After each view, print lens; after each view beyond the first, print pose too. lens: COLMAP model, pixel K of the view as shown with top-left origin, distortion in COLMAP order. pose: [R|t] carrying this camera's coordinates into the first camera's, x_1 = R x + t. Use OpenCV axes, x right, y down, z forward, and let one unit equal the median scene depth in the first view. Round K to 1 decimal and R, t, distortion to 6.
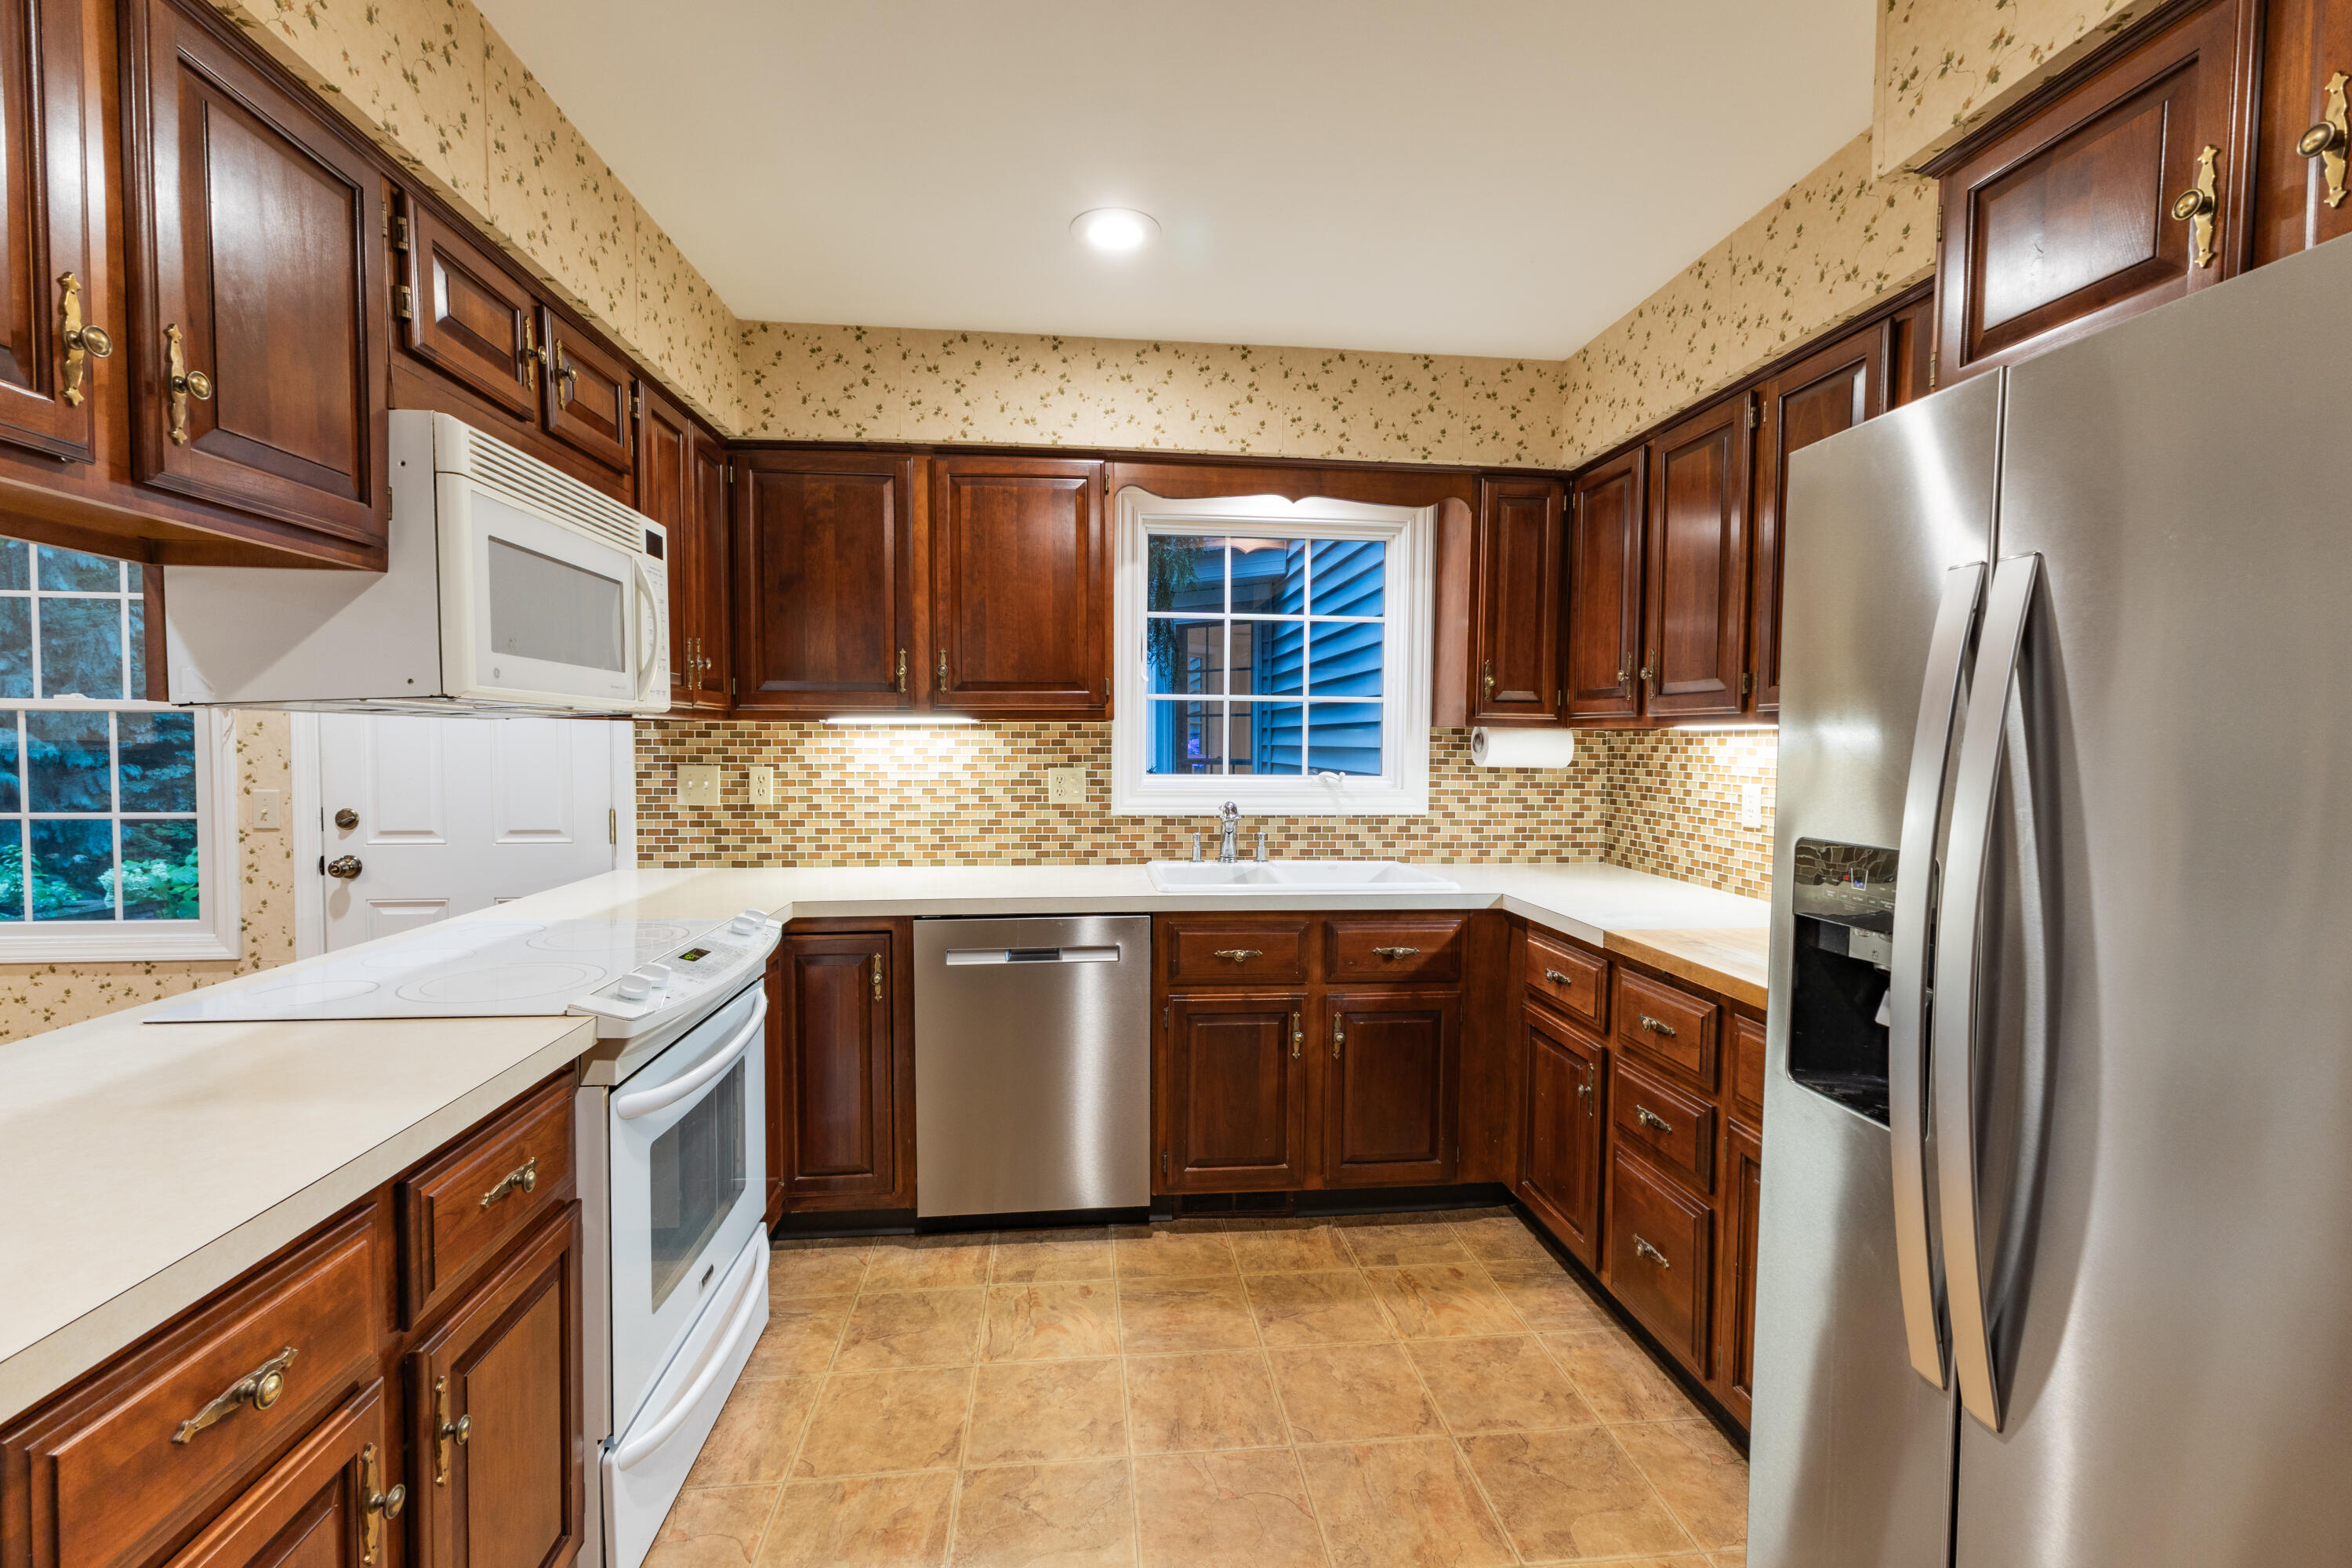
lens RADIAL K [[1026.9, 0, 1182.3], [0, 1026.9, 781.1], [0, 0, 1]] dist [0.006383, 0.001759]
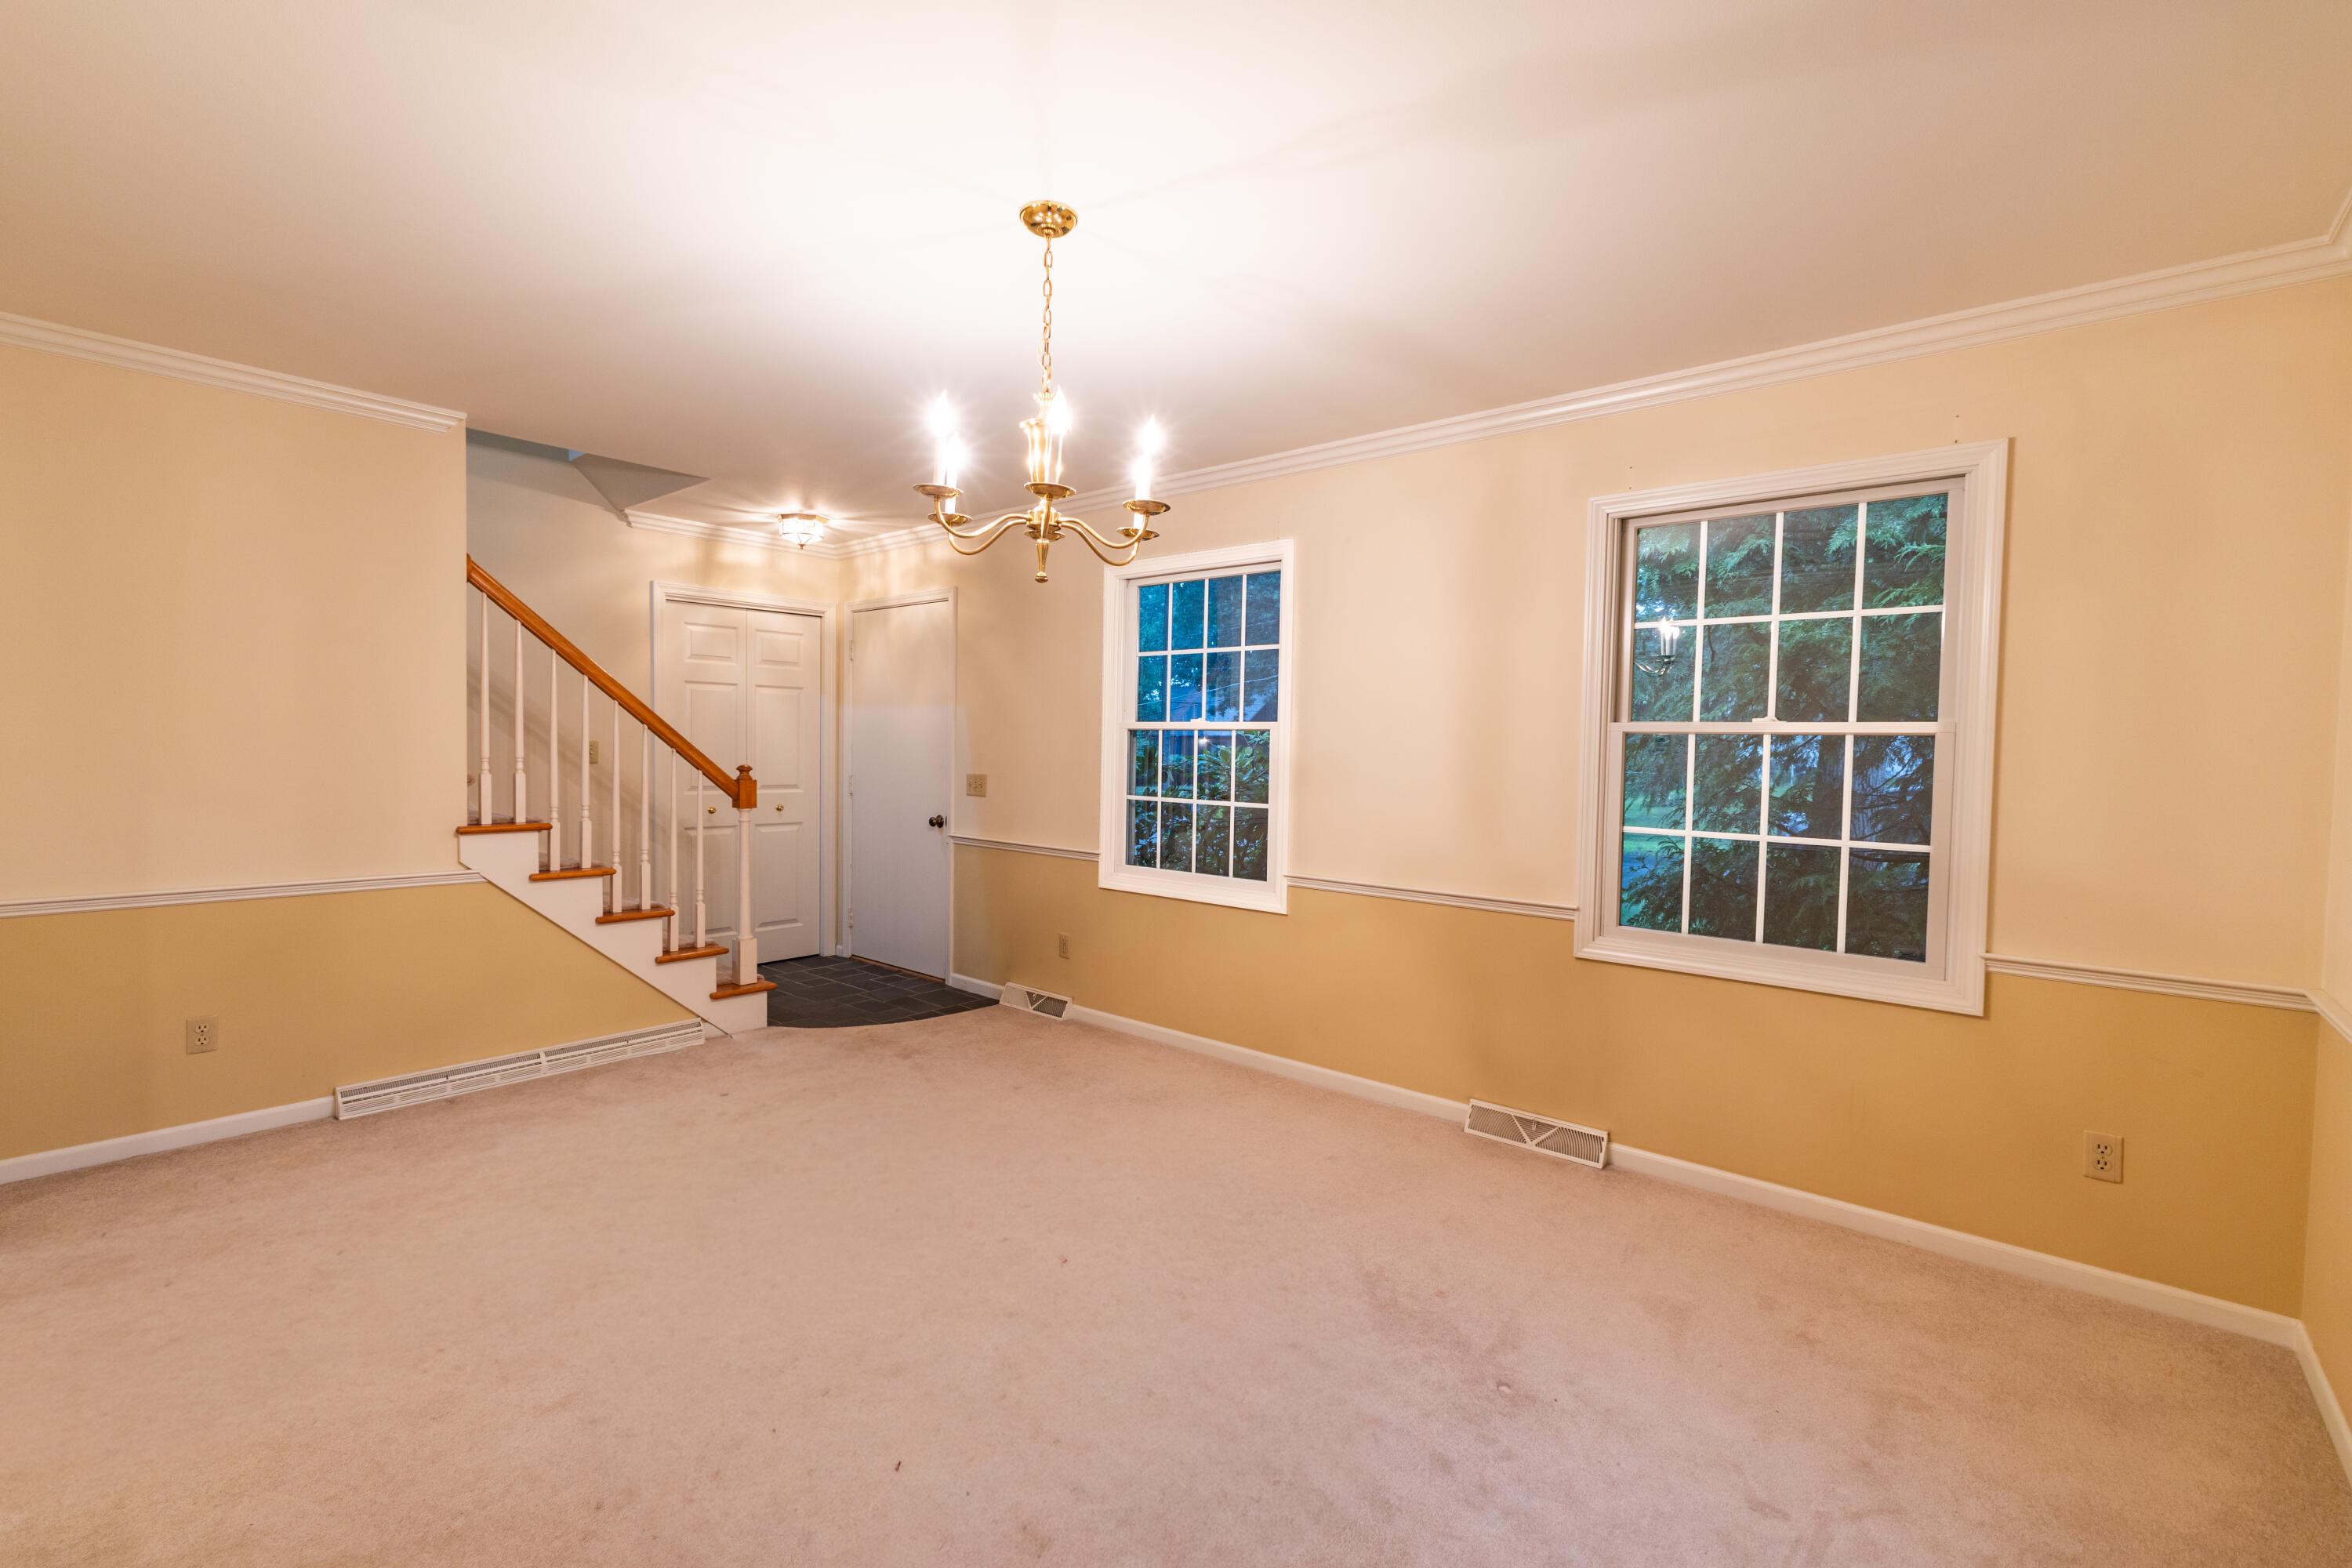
lens RADIAL K [[1026.9, 0, 1154.4], [0, 1026.9, 791.1], [0, 0, 1]] dist [0.006383, 0.001759]
pose [[0.683510, 0.038228, -0.728939, -0.802713], [-0.041628, 0.999044, 0.013359, -0.001084], [0.728753, 0.021214, 0.684448, -0.123291]]
